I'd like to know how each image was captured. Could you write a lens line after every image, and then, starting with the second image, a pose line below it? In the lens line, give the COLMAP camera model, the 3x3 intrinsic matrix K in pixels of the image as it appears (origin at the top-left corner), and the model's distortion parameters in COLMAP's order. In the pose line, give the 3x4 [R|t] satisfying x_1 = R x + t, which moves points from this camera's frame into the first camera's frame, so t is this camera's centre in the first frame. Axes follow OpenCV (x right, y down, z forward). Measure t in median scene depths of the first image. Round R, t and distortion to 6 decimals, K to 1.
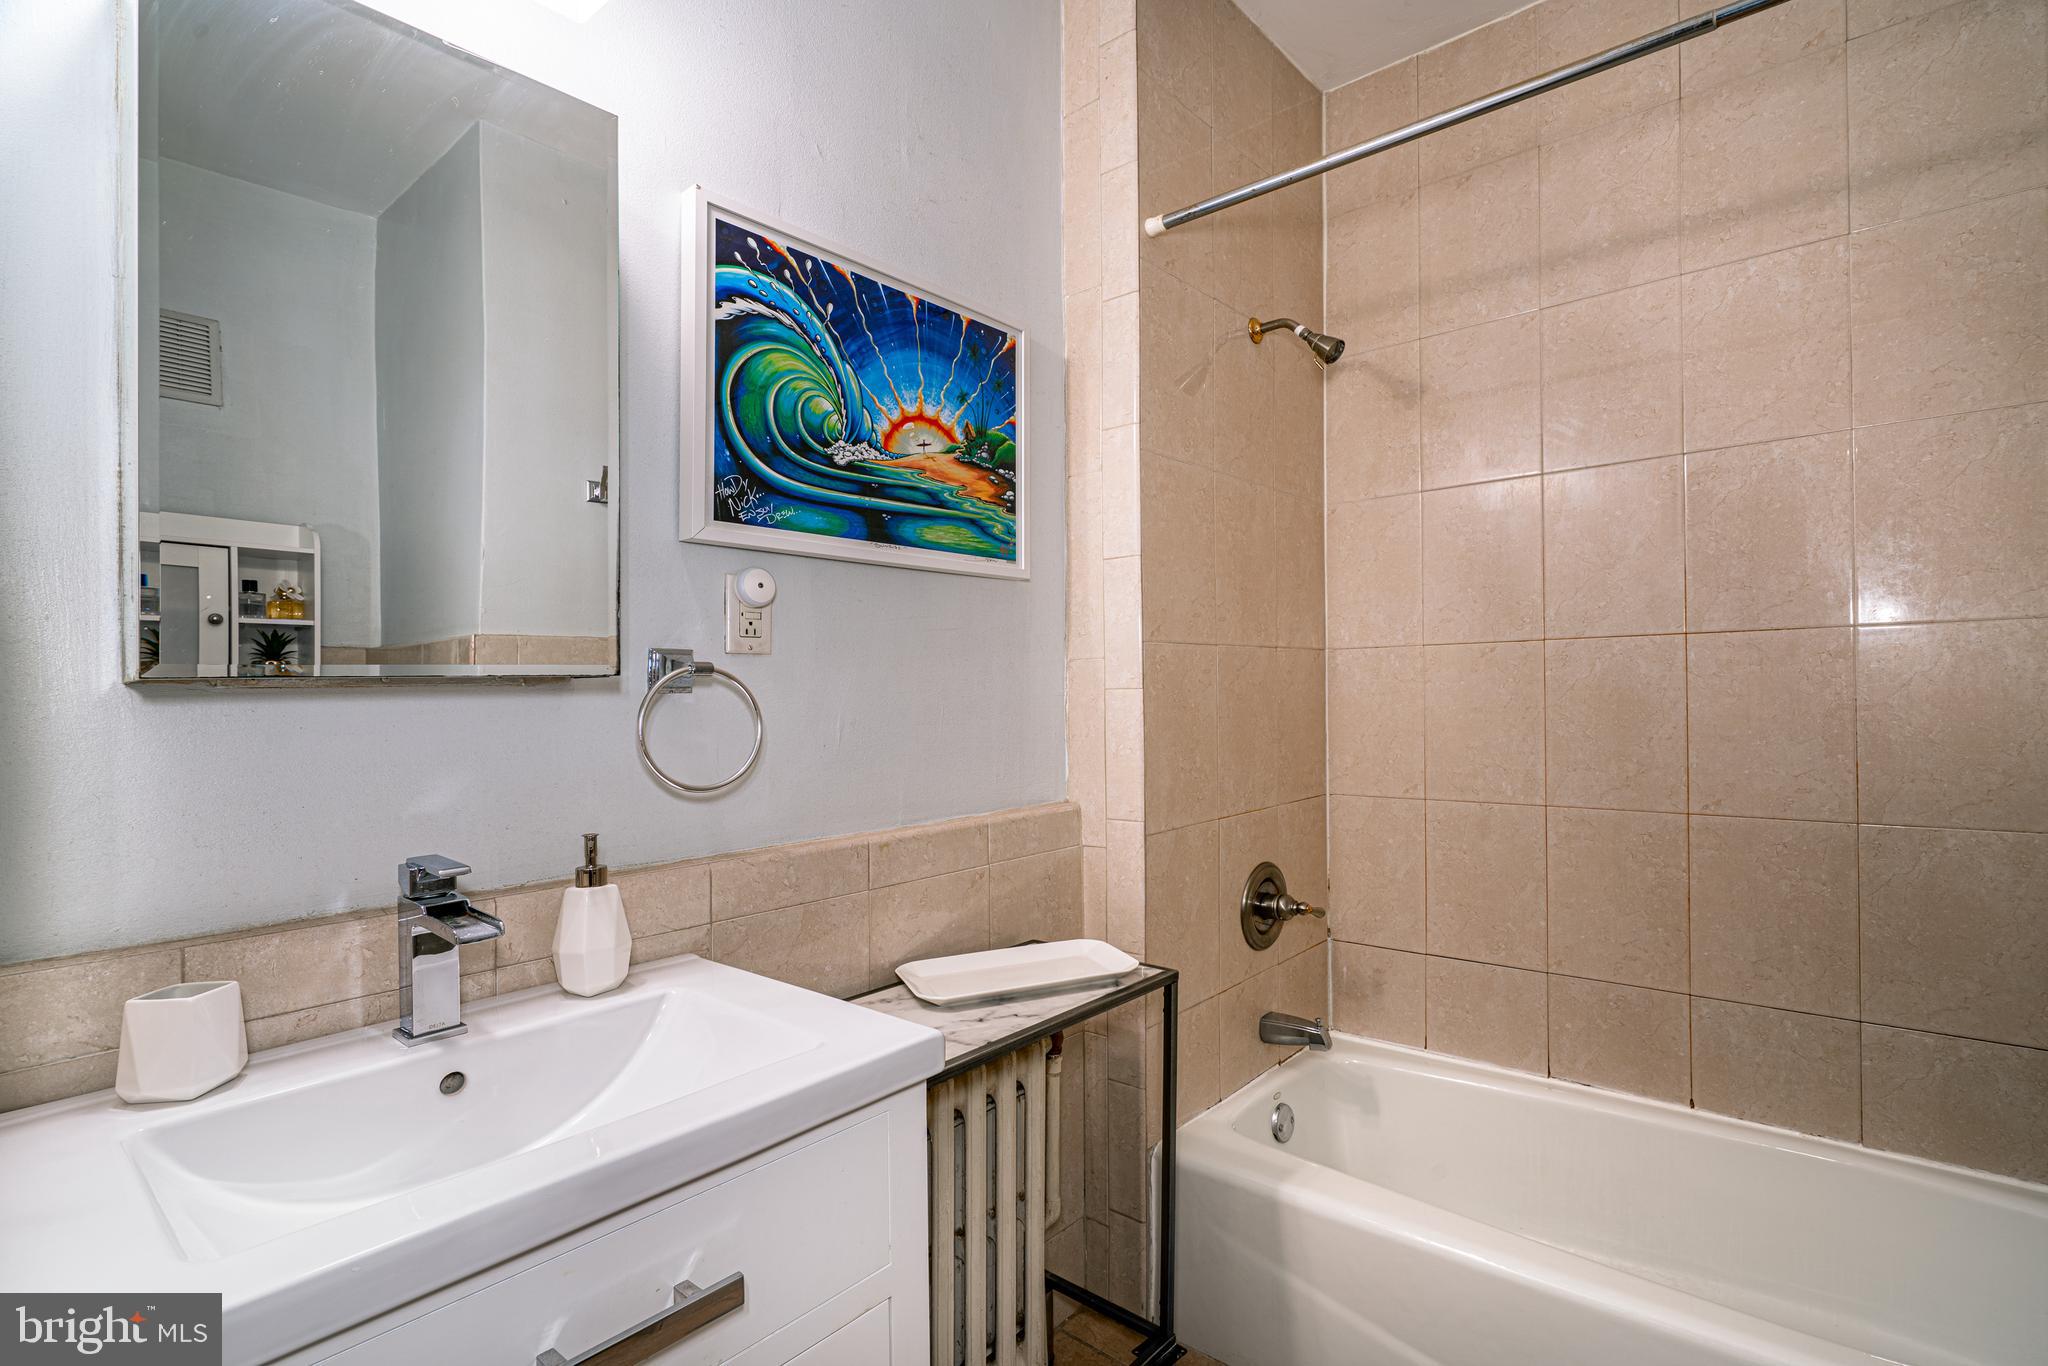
lens RADIAL K [[938.9, 0, 1011.1], [0, 938.9, 675.9], [0, 0, 1]] dist [-0.005917, 0.002841]
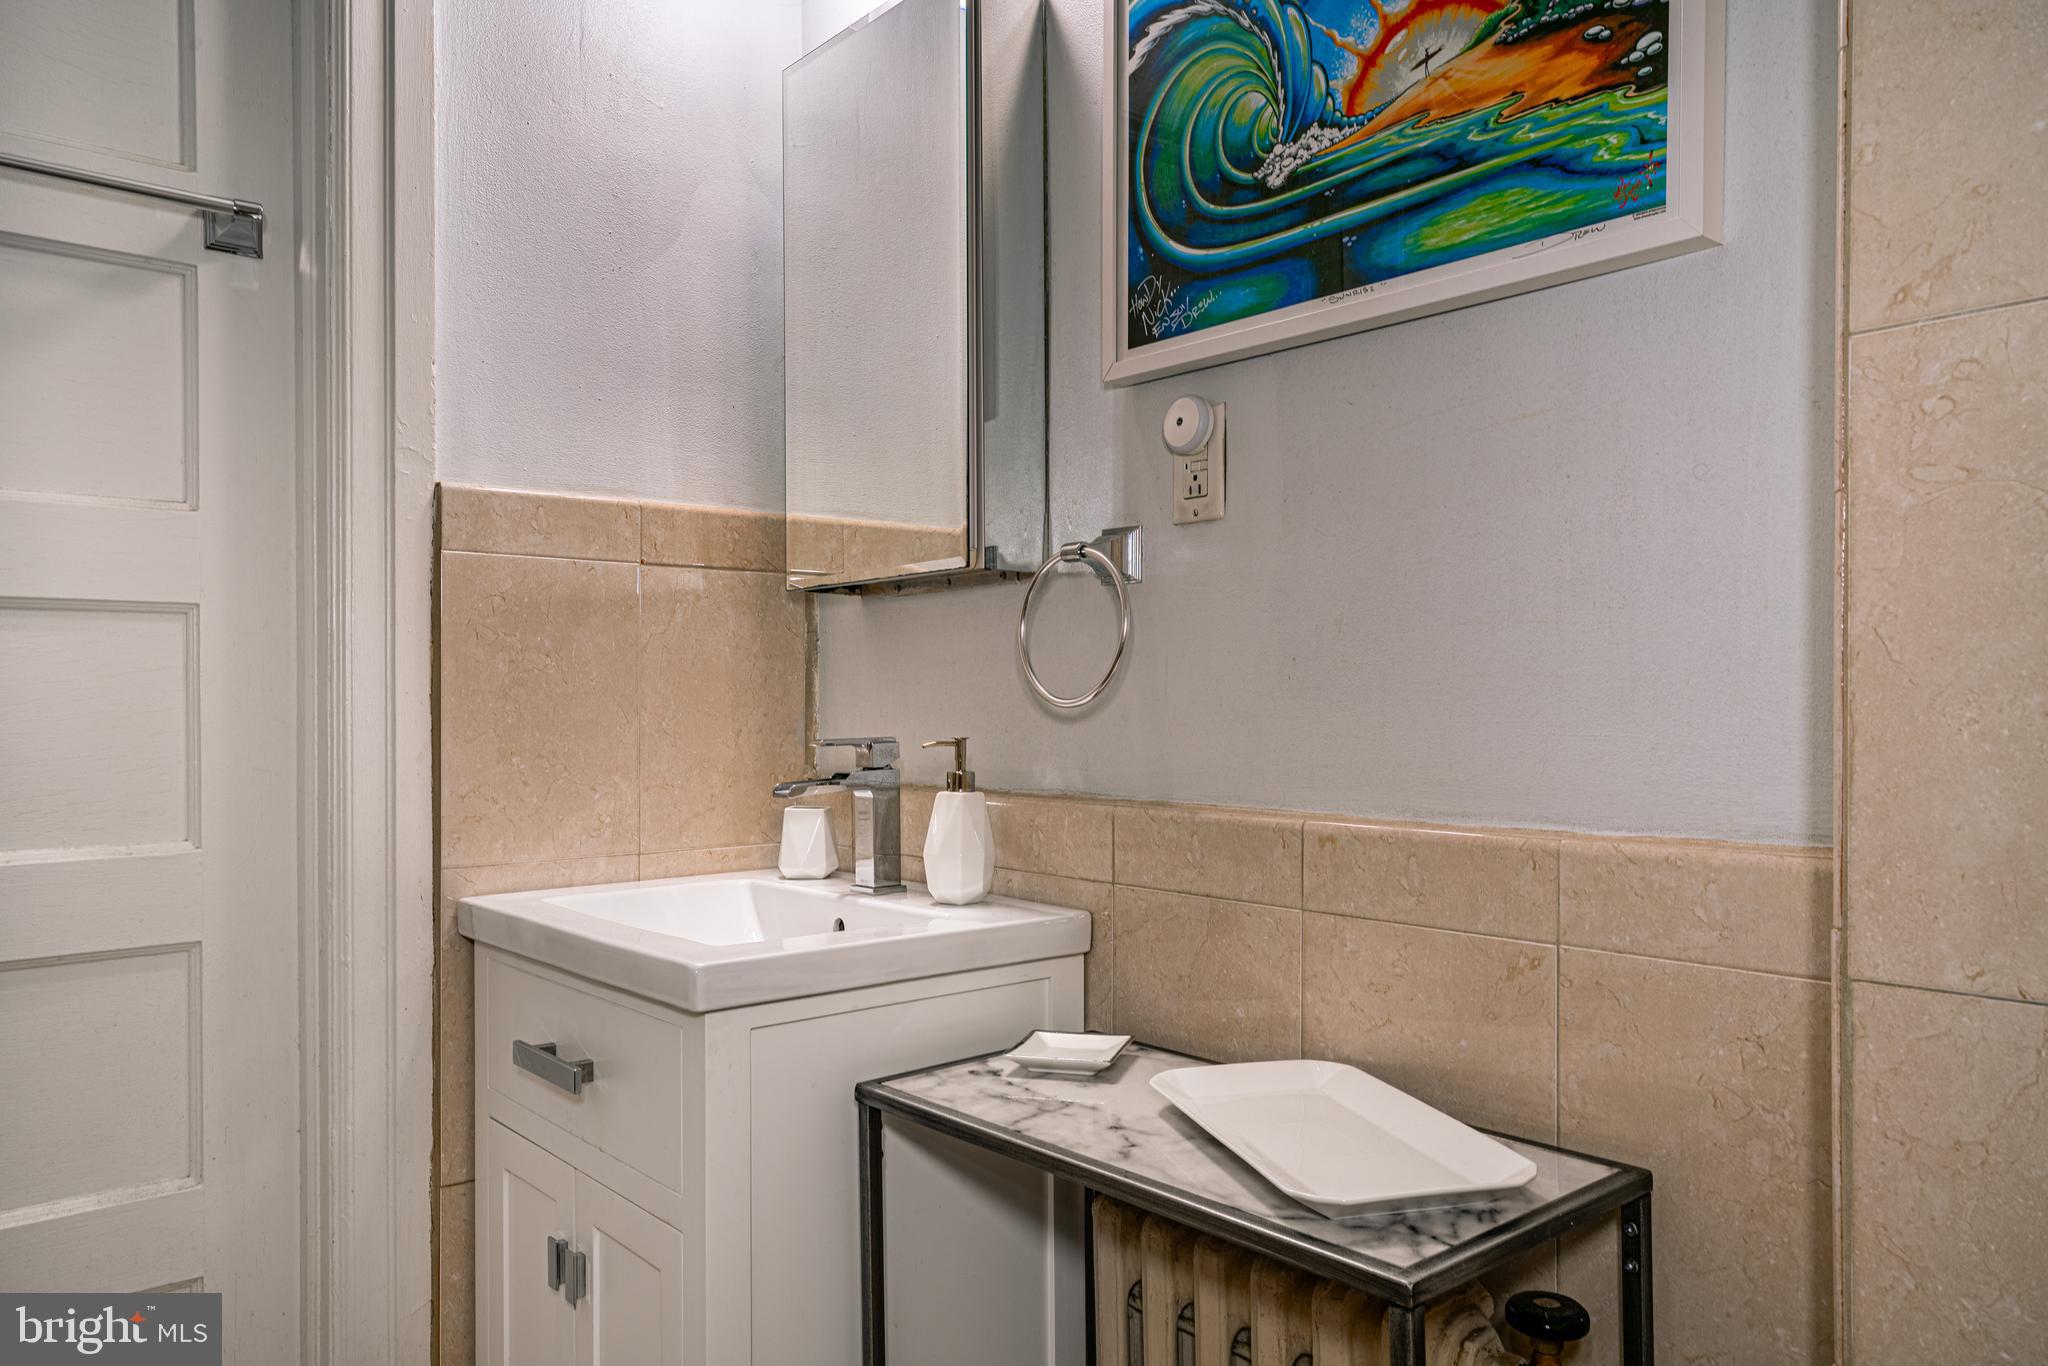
lens RADIAL K [[1490.6, 0, 1016.4], [0, 1490.6, 695.2], [0, 0, 1]] dist [0.001304, -0.000967]
pose [[-0.139238, 0.016532, -0.990121, 0.791865], [0.018293, 0.999733, 0.014120, 0.082022], [0.990090, -0.016146, -0.139504, 0.974378]]
